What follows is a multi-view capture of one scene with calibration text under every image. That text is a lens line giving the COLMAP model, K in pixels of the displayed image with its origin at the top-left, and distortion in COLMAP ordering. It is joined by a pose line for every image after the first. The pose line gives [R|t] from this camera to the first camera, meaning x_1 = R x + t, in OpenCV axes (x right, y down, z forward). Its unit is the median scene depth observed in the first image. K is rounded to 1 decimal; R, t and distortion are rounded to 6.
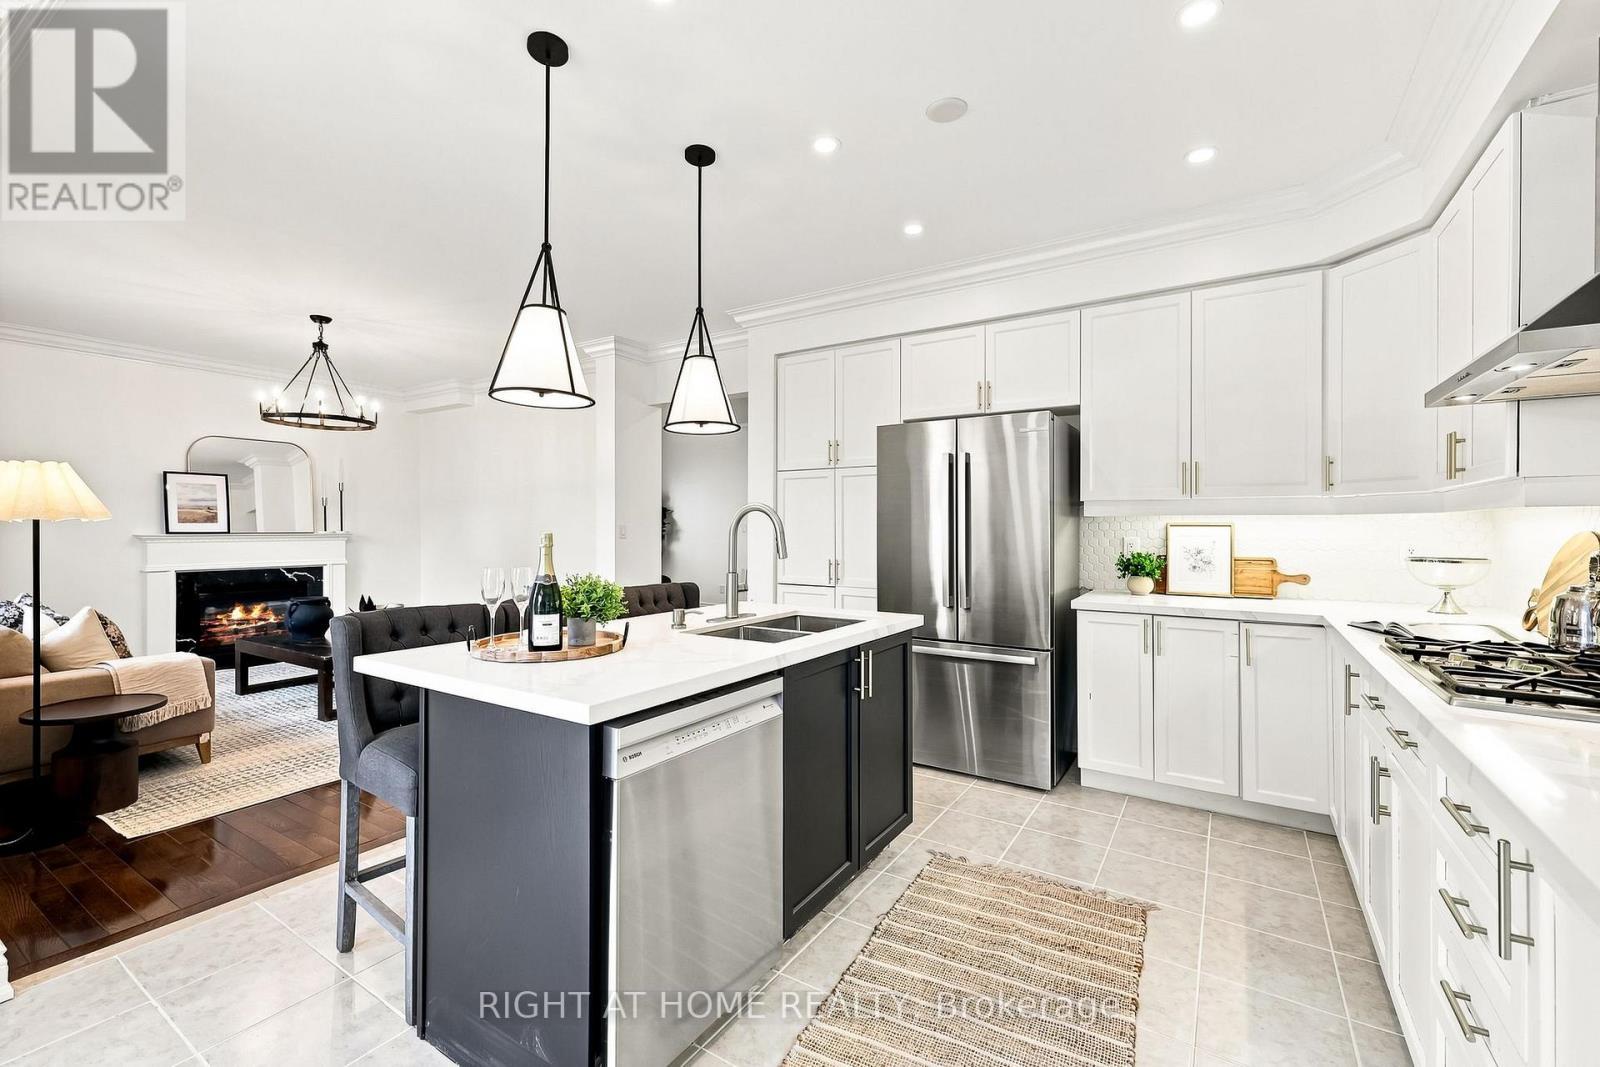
lens RADIAL K [[682.2, 0, 799.2], [0, 682.2, 521.2], [0, 0, 1]] dist [0.002283, 0.000365]
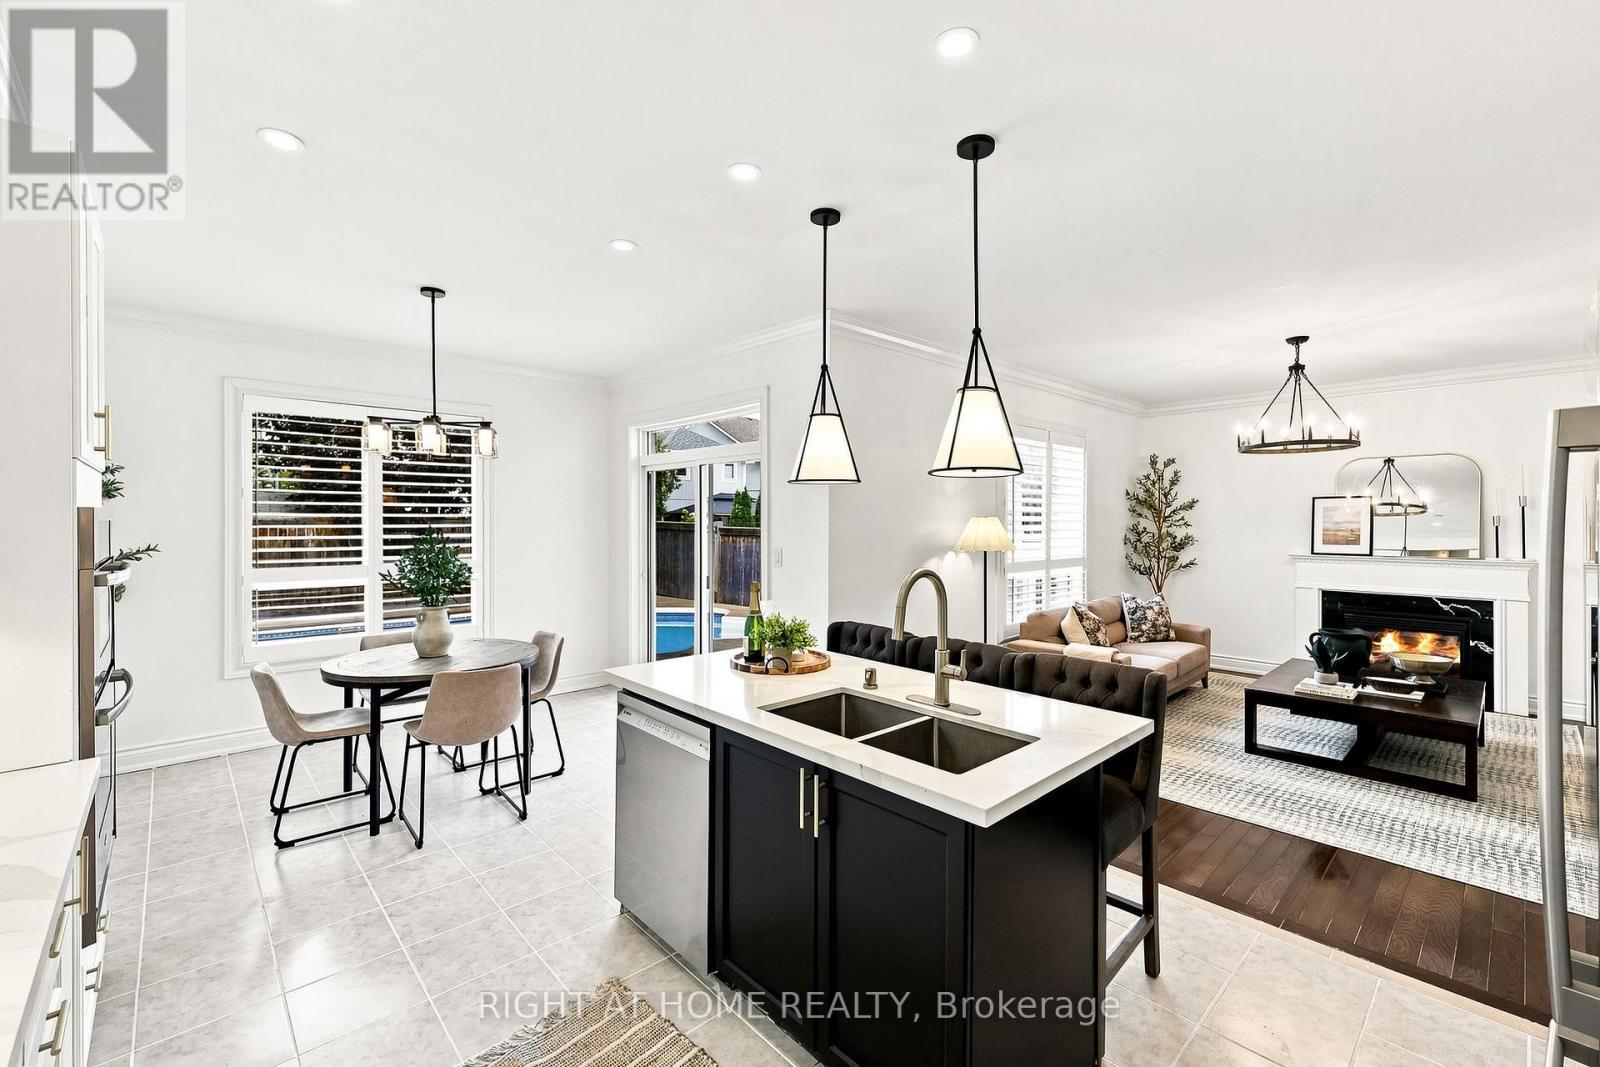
lens RADIAL K [[682.2, 0, 799.2], [0, 682.2, 521.2], [0, 0, 1]] dist [0.002283, 0.000365]
pose [[-0.242378, 0.000922, -0.970181, 0.334318], [0.002734, 0.999996, 0.000267, -0.036486], [0.970178, -0.002588, -0.242380, 0.460648]]
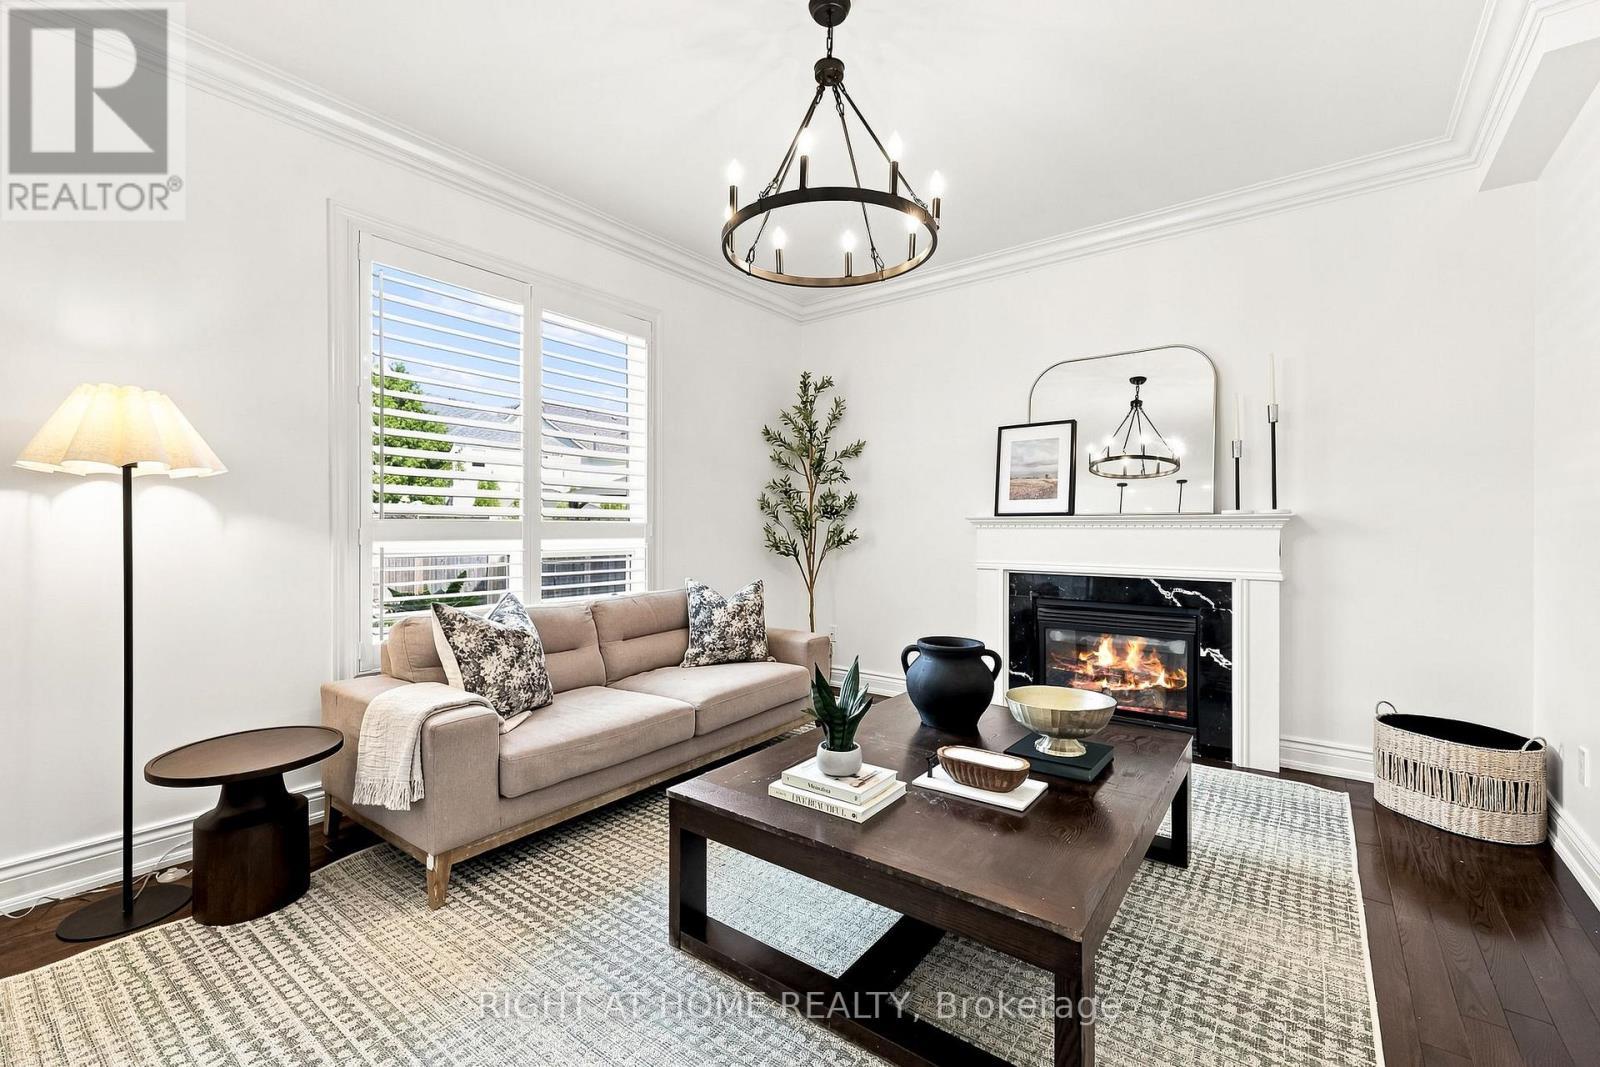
lens RADIAL K [[671.1, 0, 799.8], [0, 671.1, 529.9], [0, 0, 1]] dist [0.000686, -0.000194]
pose [[-0.082201, 0.001199, -0.996615, -0.221878], [0.003388, 0.999994, 0.000923, 0.031111], [0.996610, -0.003300, -0.082205, 0.845038]]
